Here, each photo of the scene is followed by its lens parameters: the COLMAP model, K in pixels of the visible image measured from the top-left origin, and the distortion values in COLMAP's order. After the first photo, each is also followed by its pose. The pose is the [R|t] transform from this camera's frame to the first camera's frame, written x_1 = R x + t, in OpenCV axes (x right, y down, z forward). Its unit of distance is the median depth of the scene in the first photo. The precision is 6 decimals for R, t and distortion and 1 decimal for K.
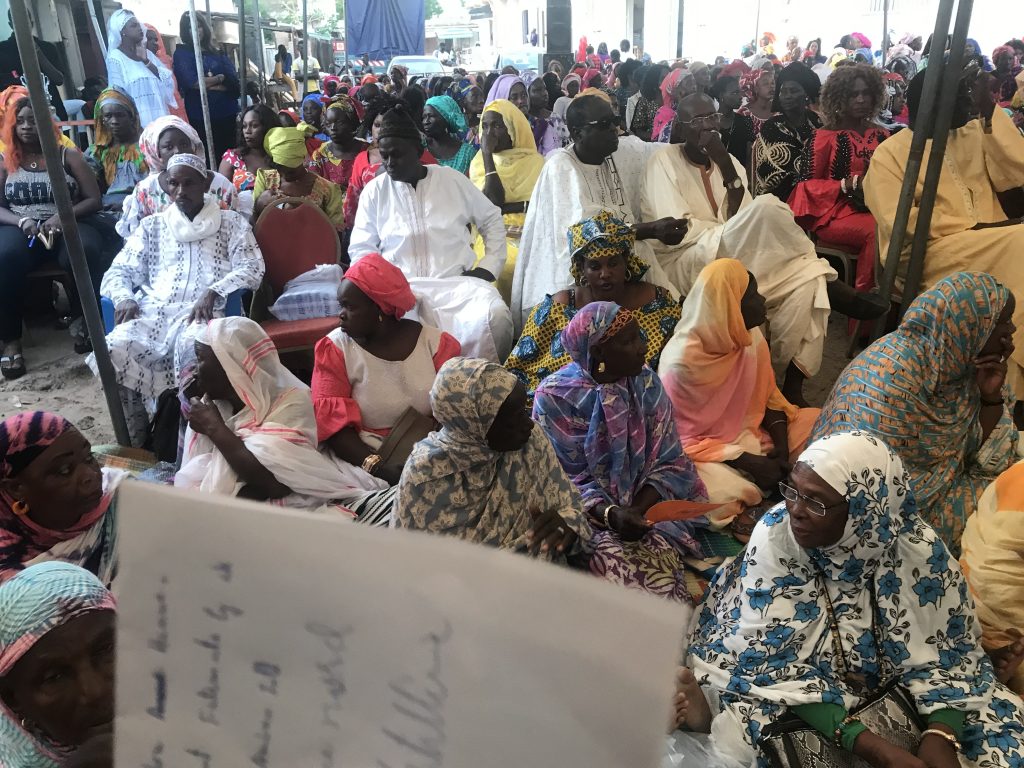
lens RADIAL K [[772.7, 0, 512.0], [0, 772.7, 384.0], [0, 0, 1]] dist [0.000440, 0.000029]
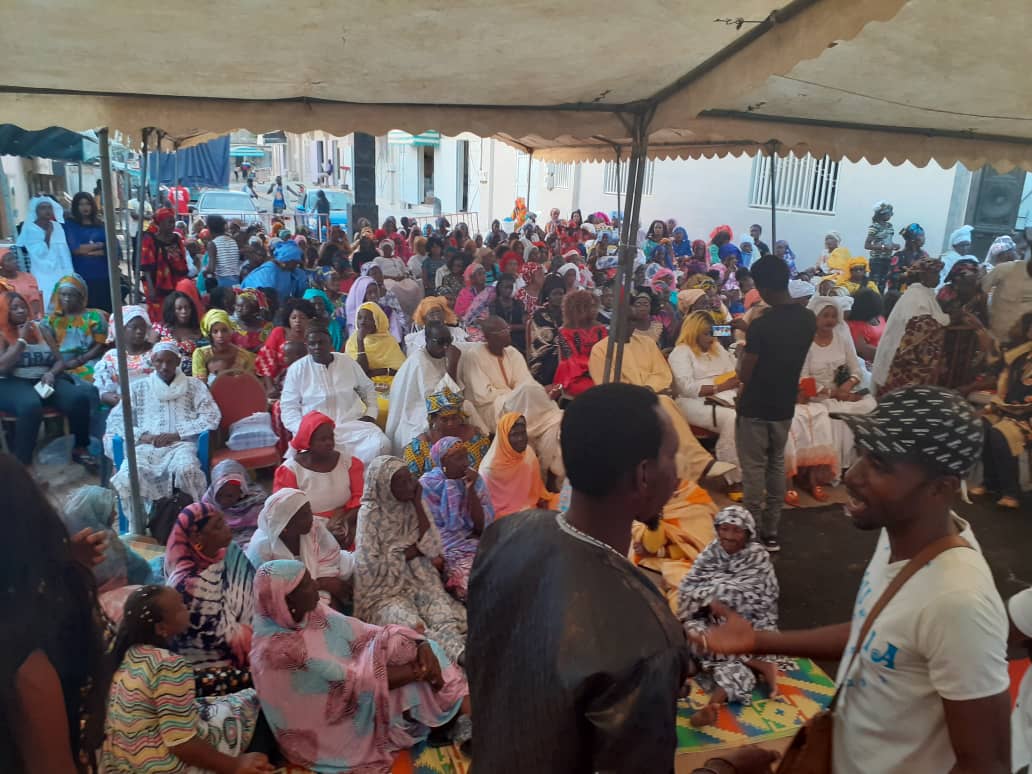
lens RADIAL K [[766.1, 0, 516.0], [0, 766.1, 387.0], [0, 0, 1]] dist [0.000238, -0.315787]
pose [[0.963077, -0.008462, 0.269093, -0.162541], [0.044810, 0.990602, -0.129225, 0.012904], [-0.265471, 0.136512, 0.954405, -0.593923]]
